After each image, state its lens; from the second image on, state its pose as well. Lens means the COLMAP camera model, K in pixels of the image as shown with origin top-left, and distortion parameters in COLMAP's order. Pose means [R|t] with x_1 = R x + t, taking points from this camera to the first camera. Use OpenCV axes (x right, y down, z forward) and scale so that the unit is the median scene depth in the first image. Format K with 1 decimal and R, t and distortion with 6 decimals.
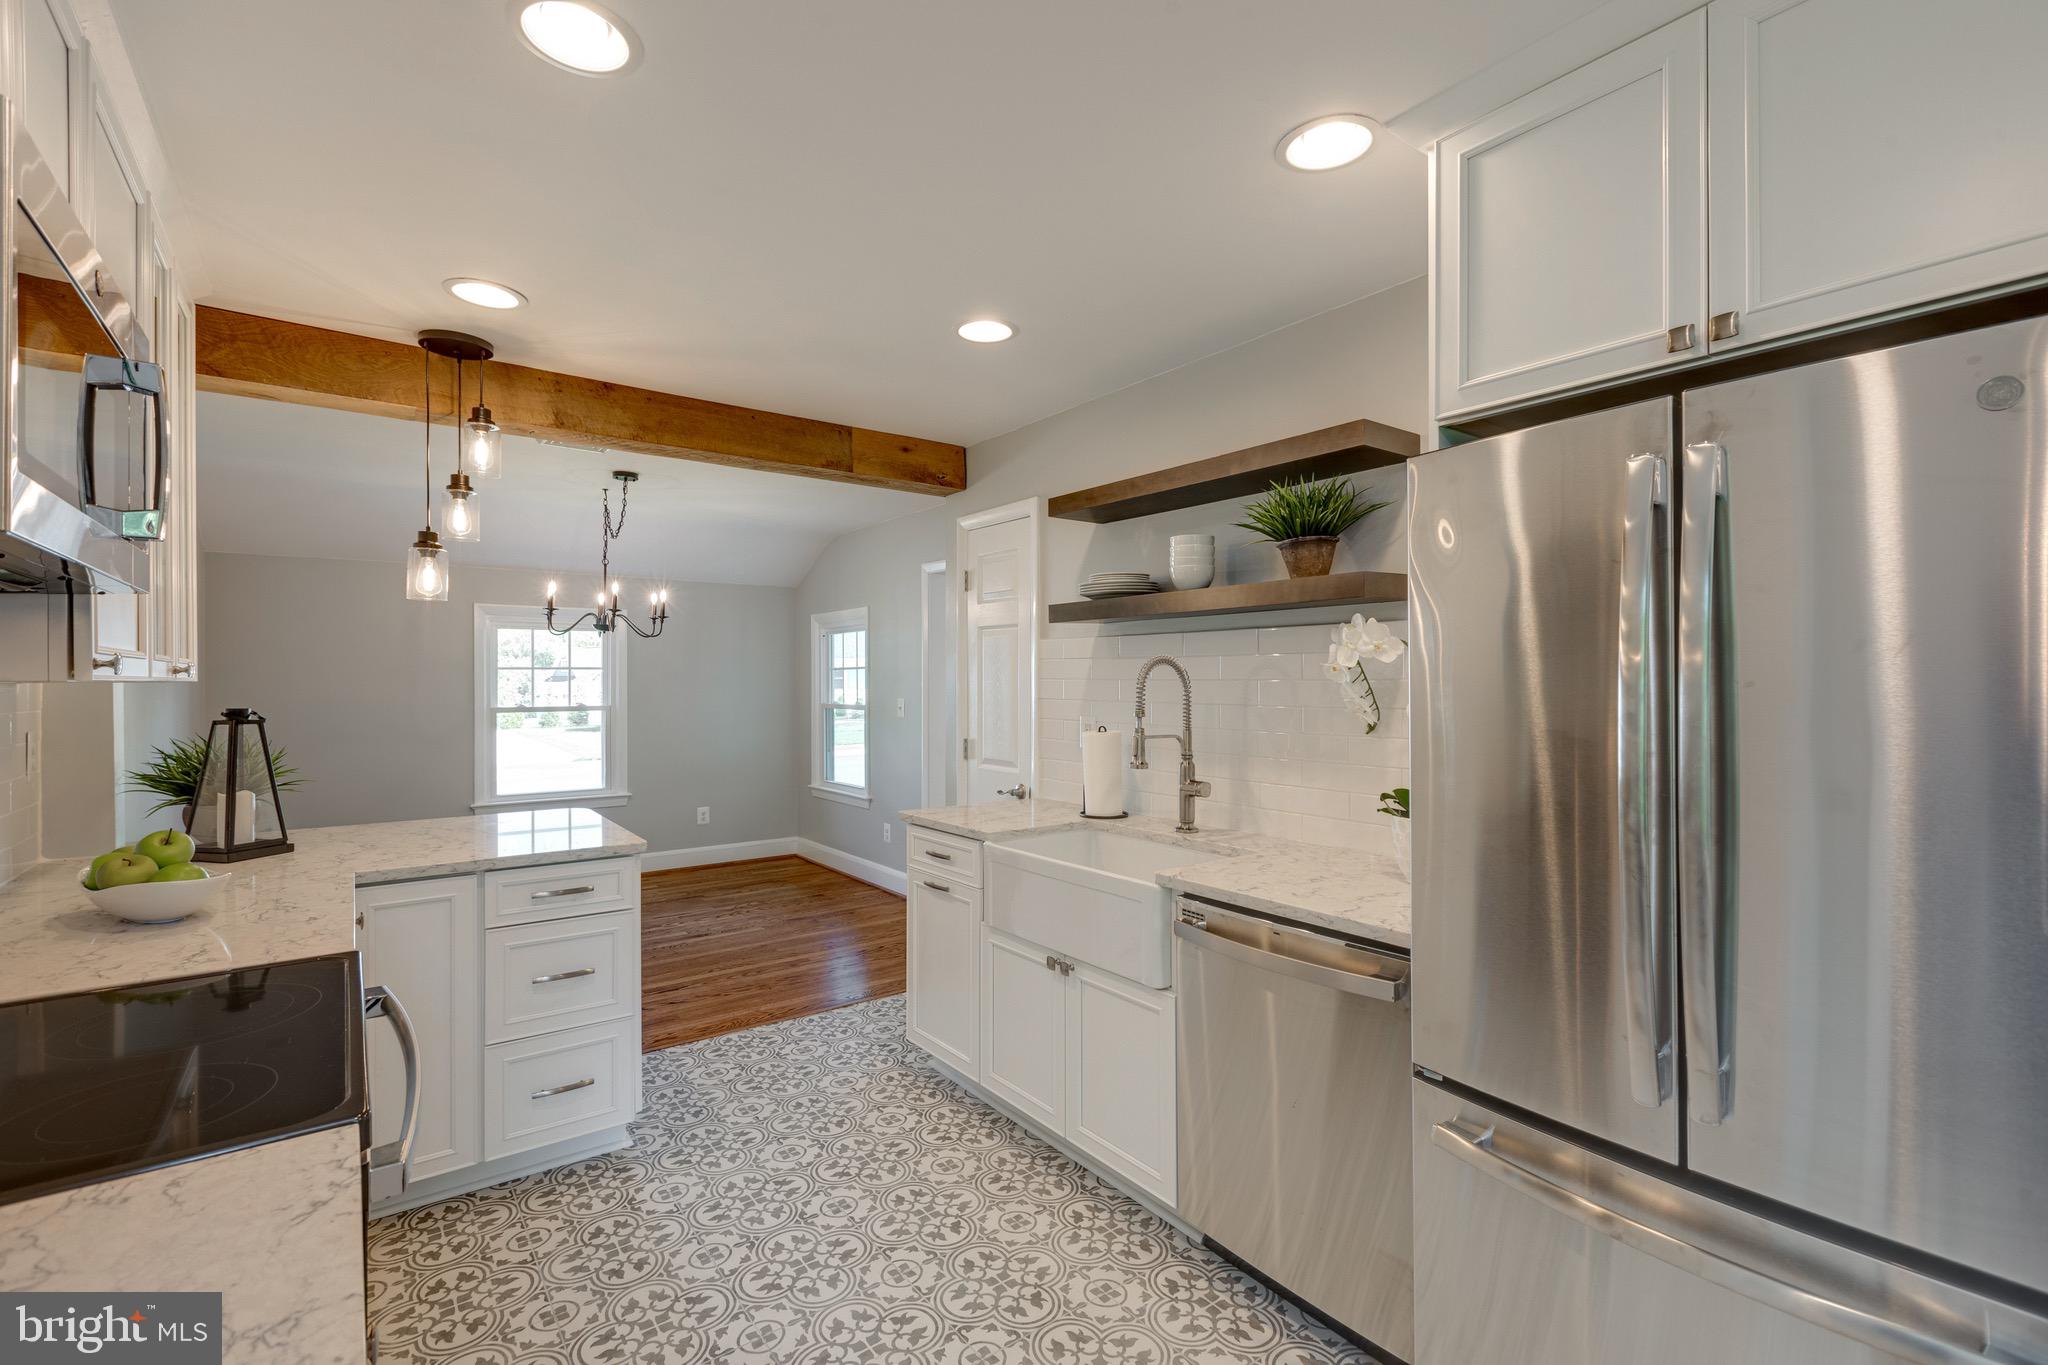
lens RADIAL K [[904.9, 0, 1027.7], [0, 904.9, 679.5], [0, 0, 1]] dist [0.004154, -0.002278]
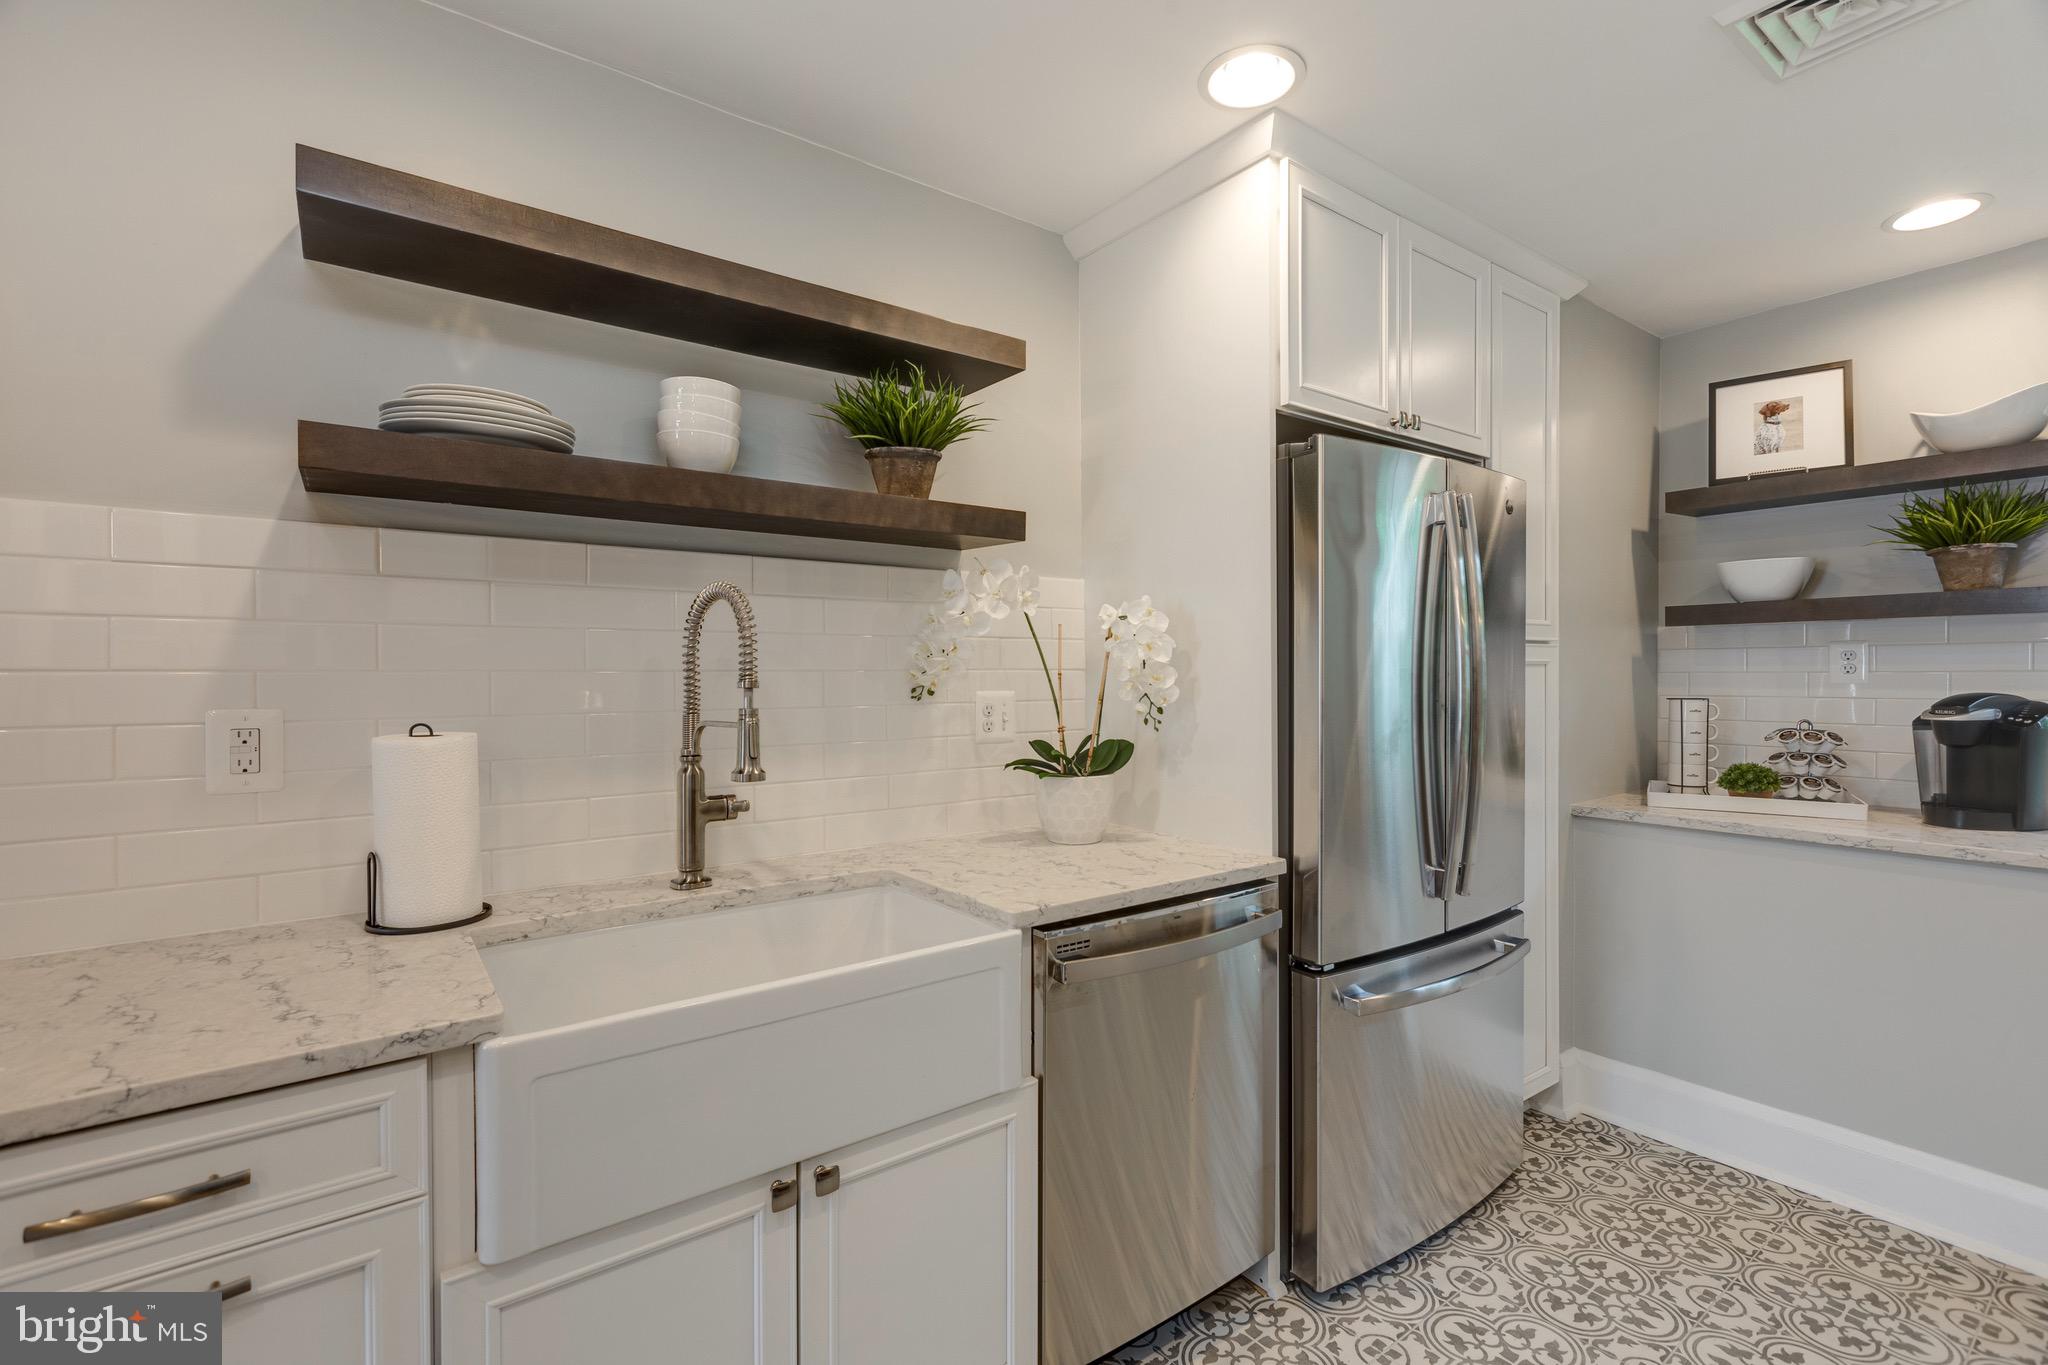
lens RADIAL K [[904.9, 0, 1027.7], [0, 904.9, 679.5], [0, 0, 1]] dist [0.004154, -0.002278]
pose [[0.007072, -0.010264, 0.999922, -0.407484], [0.000922, 0.999947, 0.010258, 0.028734], [-0.999975, 0.000849, 0.007082, 0.775734]]
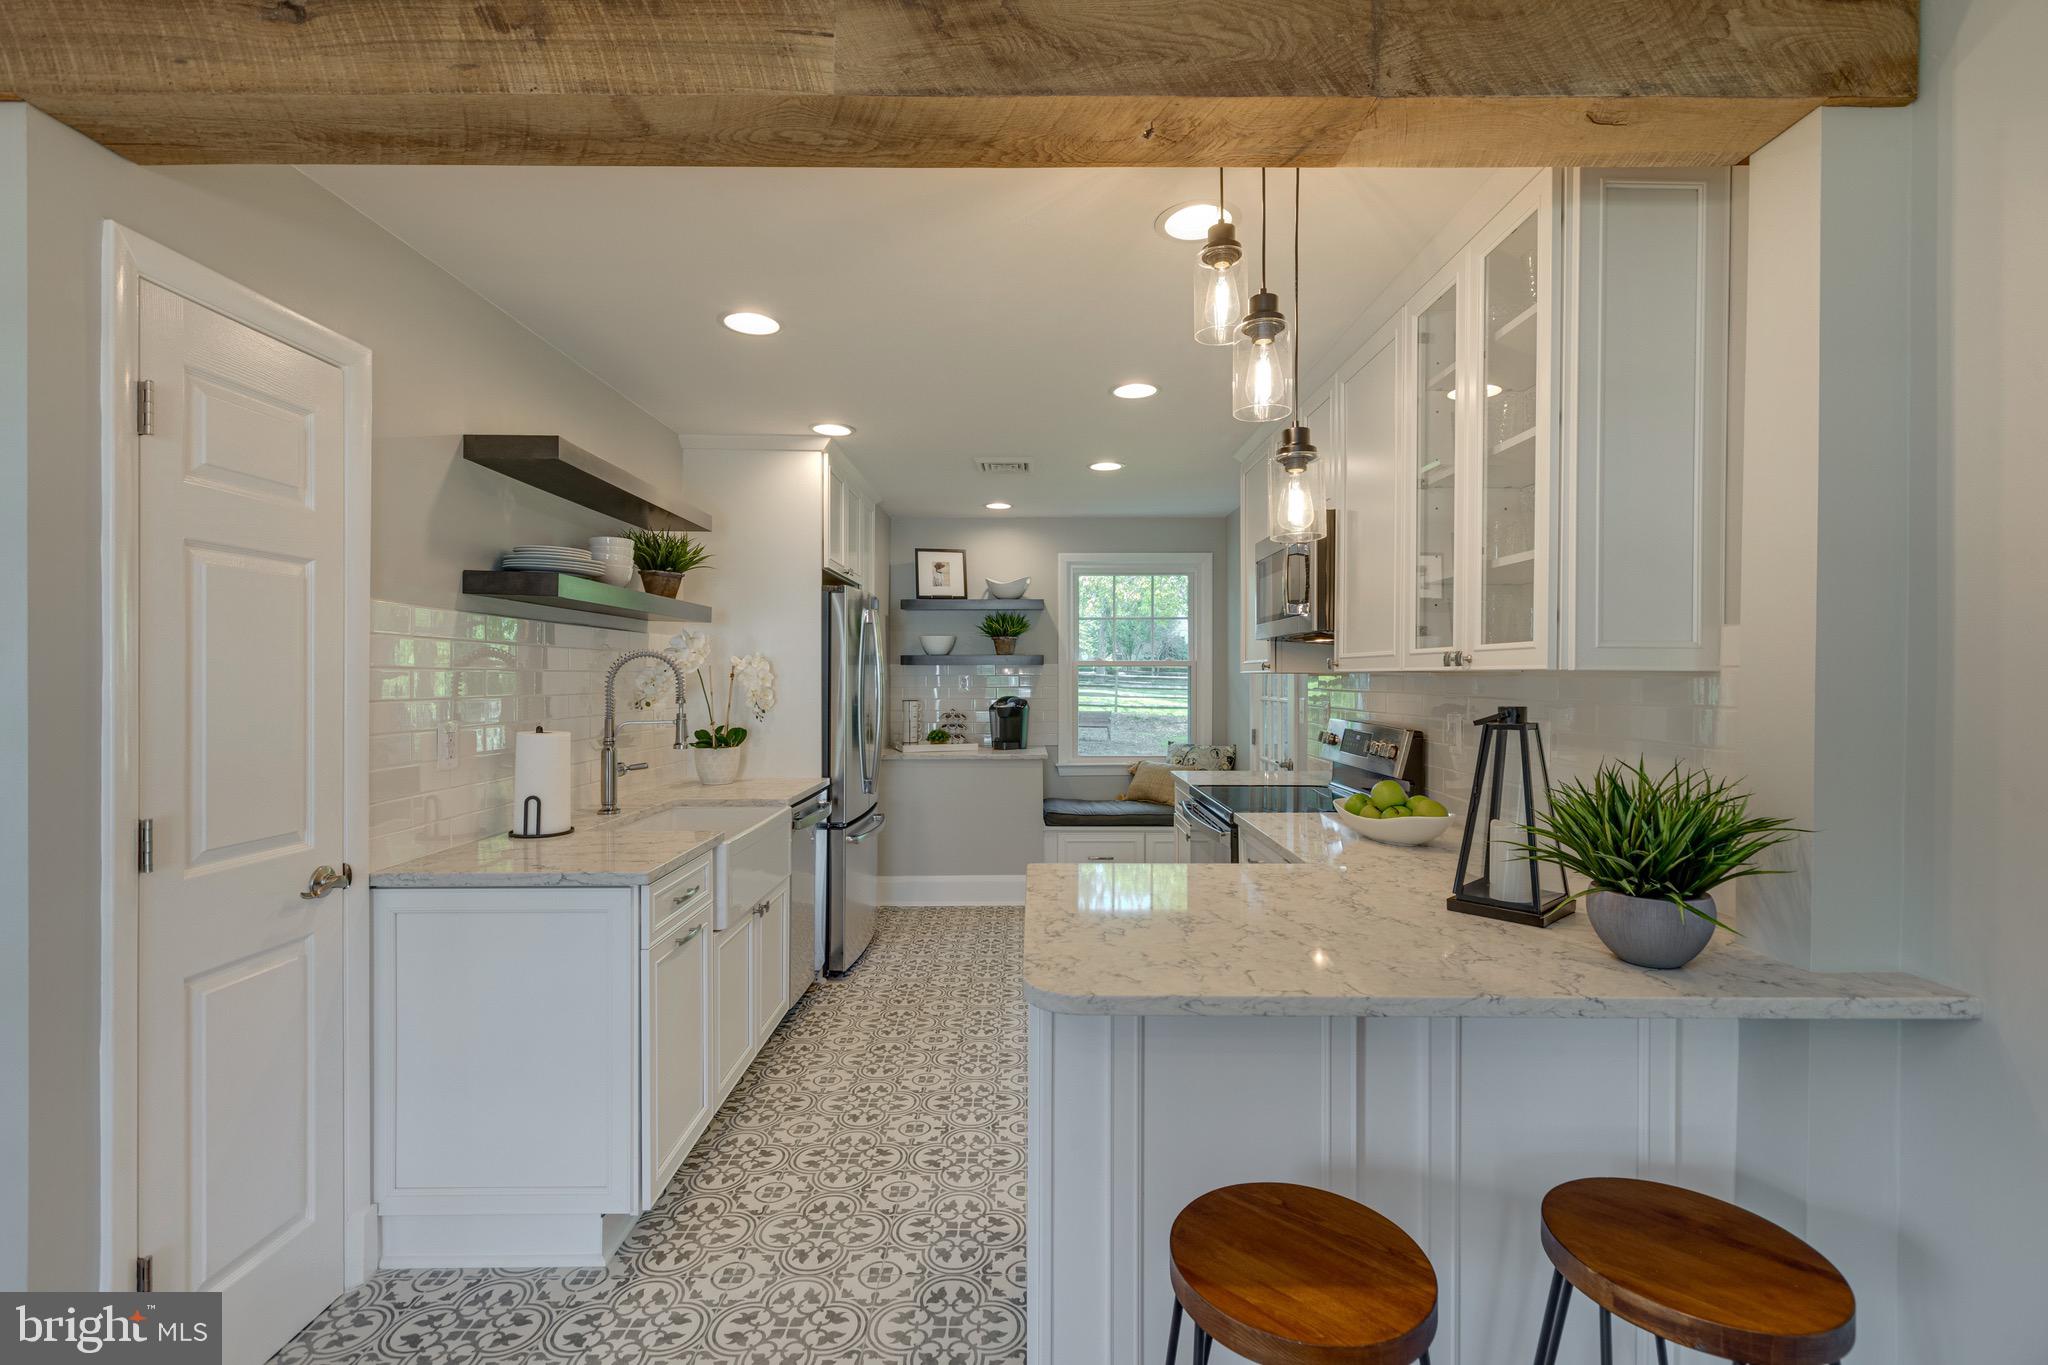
lens RADIAL K [[904.9, 0, 1027.7], [0, 904.9, 679.5], [0, 0, 1]] dist [0.004154, -0.002278]
pose [[-0.801992, -0.004252, 0.597320, -0.852472], [-0.003334, 0.999991, 0.002642, 0.006653], [-0.597325, 0.000127, -0.801999, 1.553990]]
